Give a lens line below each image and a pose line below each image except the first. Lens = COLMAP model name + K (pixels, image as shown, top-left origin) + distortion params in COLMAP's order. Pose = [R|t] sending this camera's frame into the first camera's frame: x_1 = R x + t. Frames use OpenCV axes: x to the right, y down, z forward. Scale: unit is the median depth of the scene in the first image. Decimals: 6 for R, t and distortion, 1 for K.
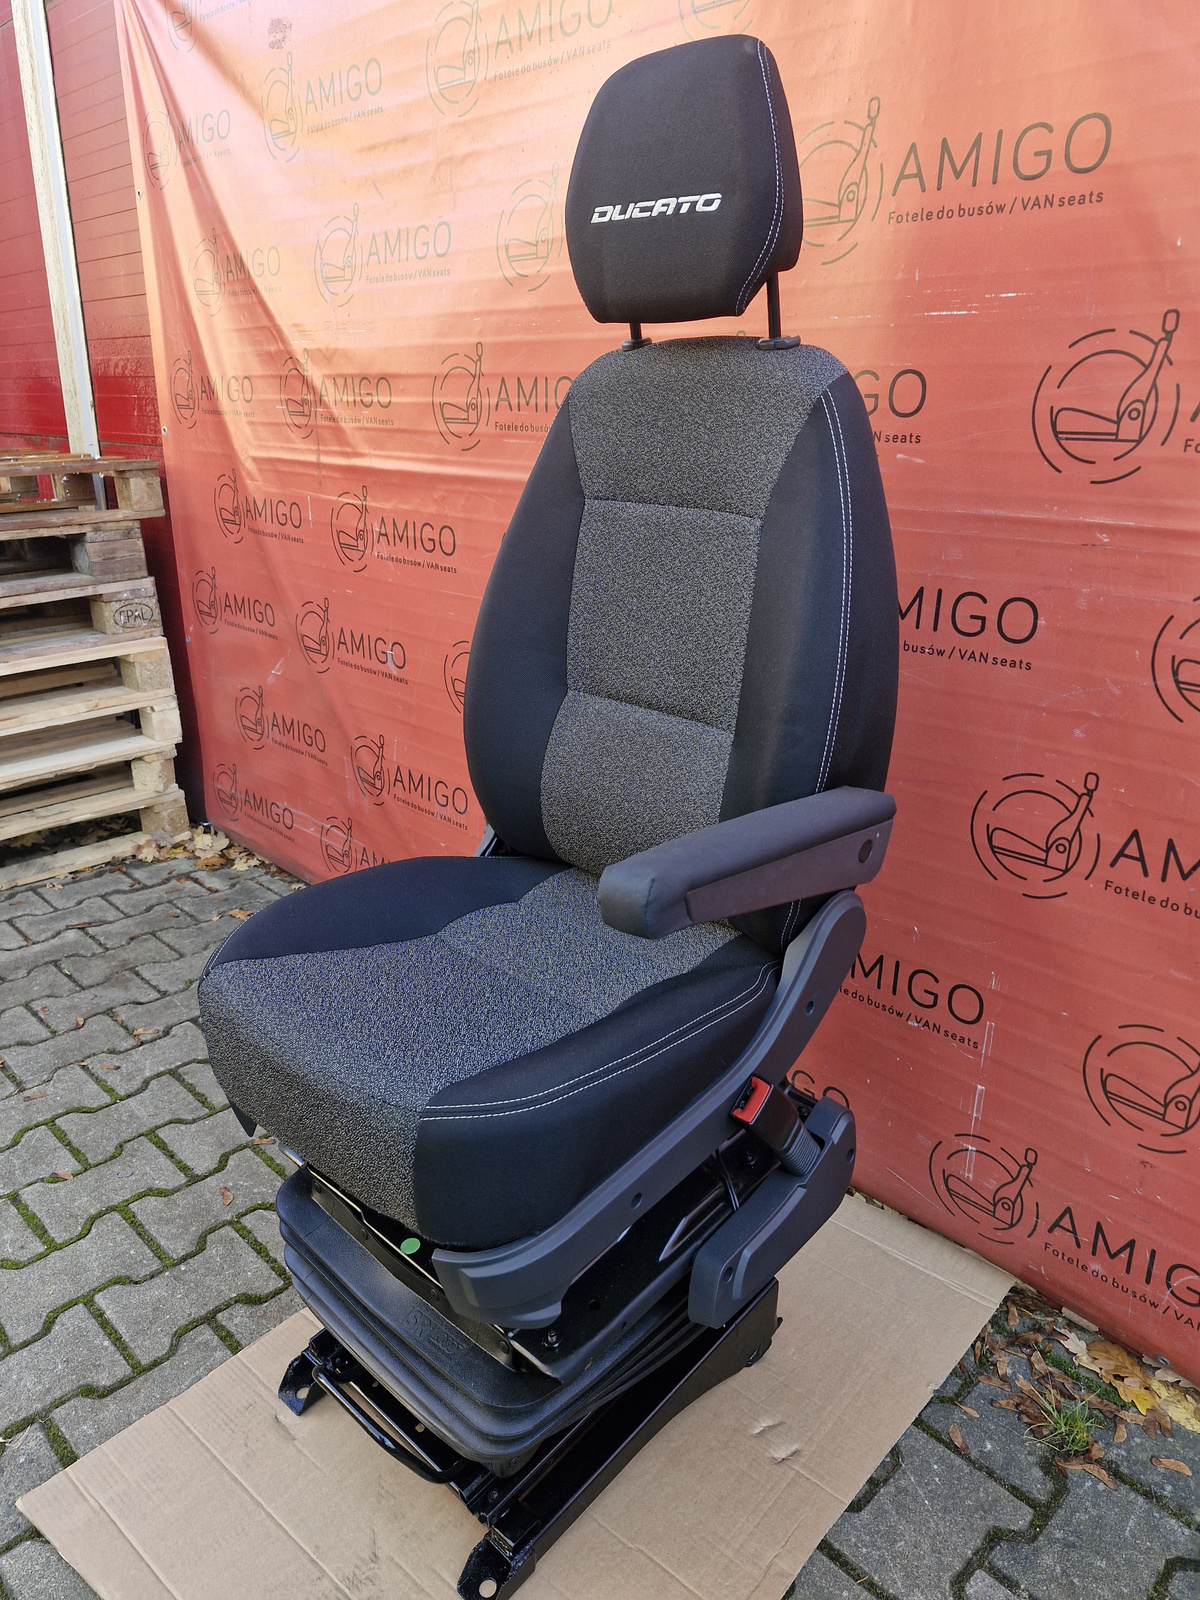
lens RADIAL K [[1118.6, 0, 629.2], [0, 1118.6, 797.1], [0, 0, 1]] dist [0.060960, -0.035790]
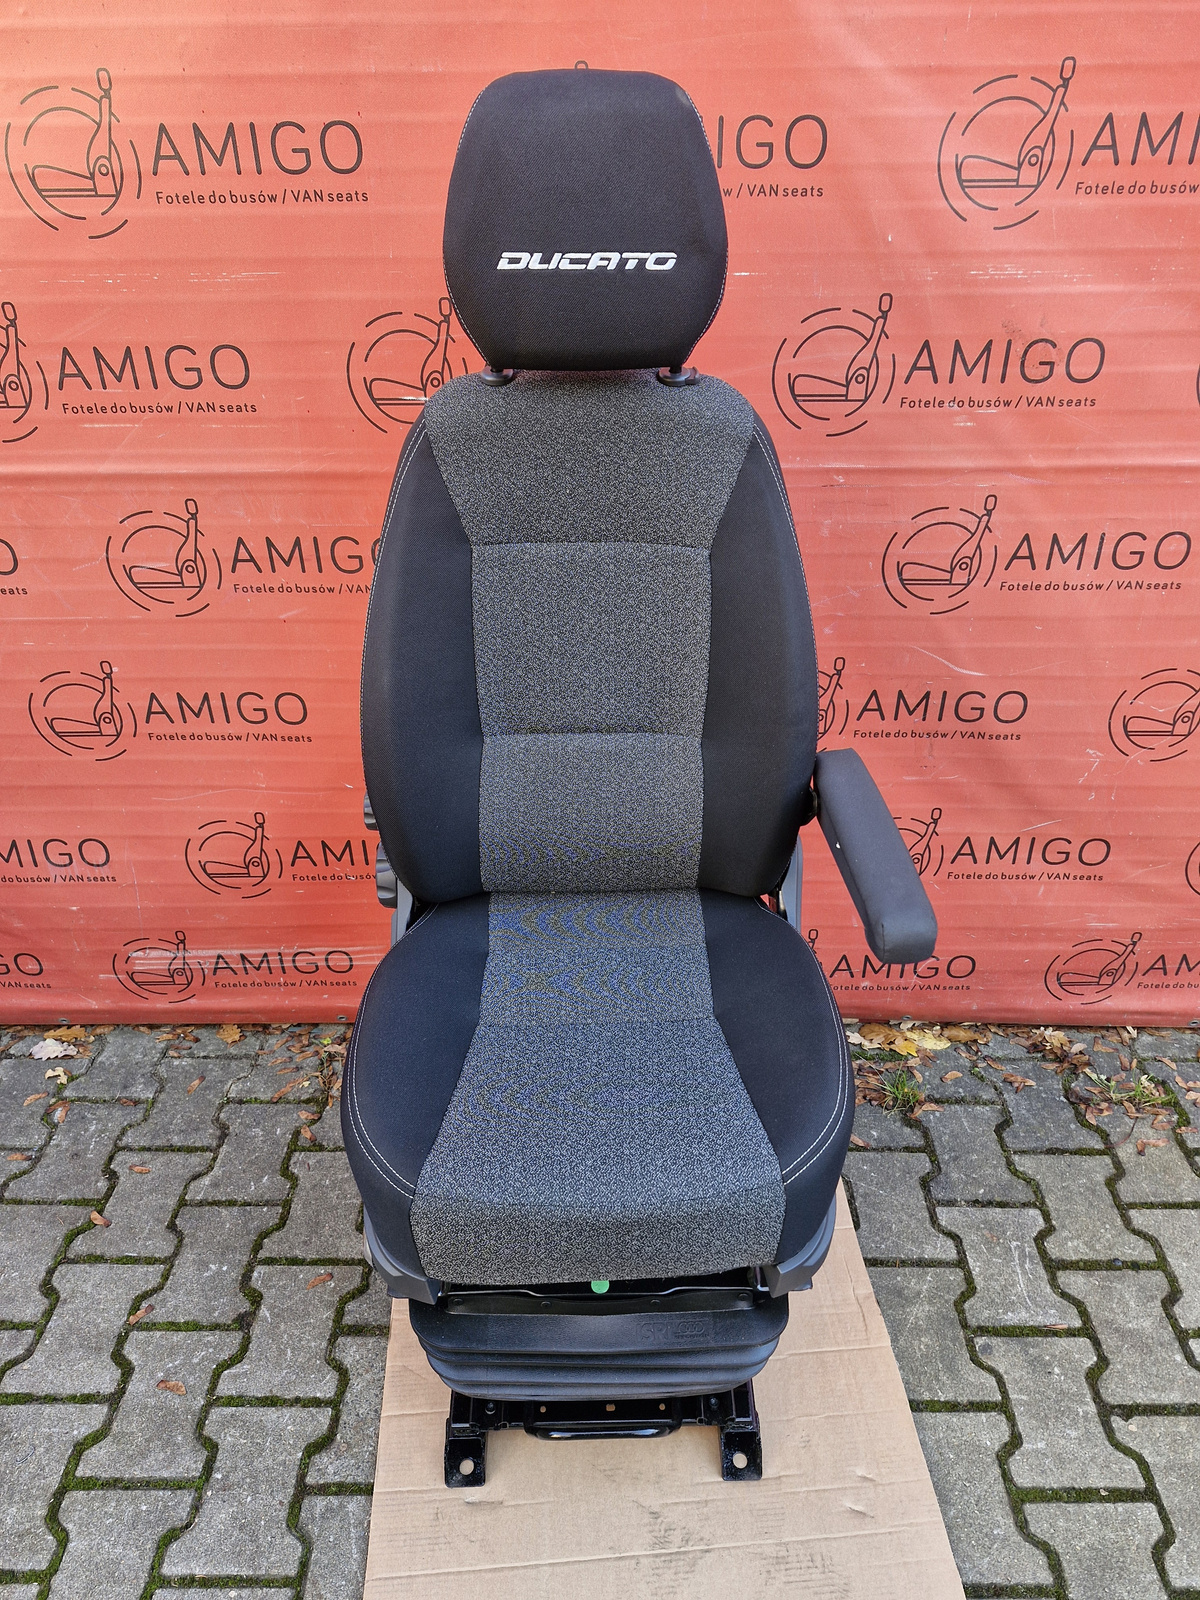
lens RADIAL K [[1098.6, 0, 615.6], [0, 1098.6, 803.3], [0, 0, 1]] dist [0.087497, -0.061714]
pose [[0.719760, -0.387125, 0.576263, -0.592247], [0.245395, 0.918371, 0.310446, -0.338375], [-0.649404, -0.082034, 0.756006, 0.210256]]
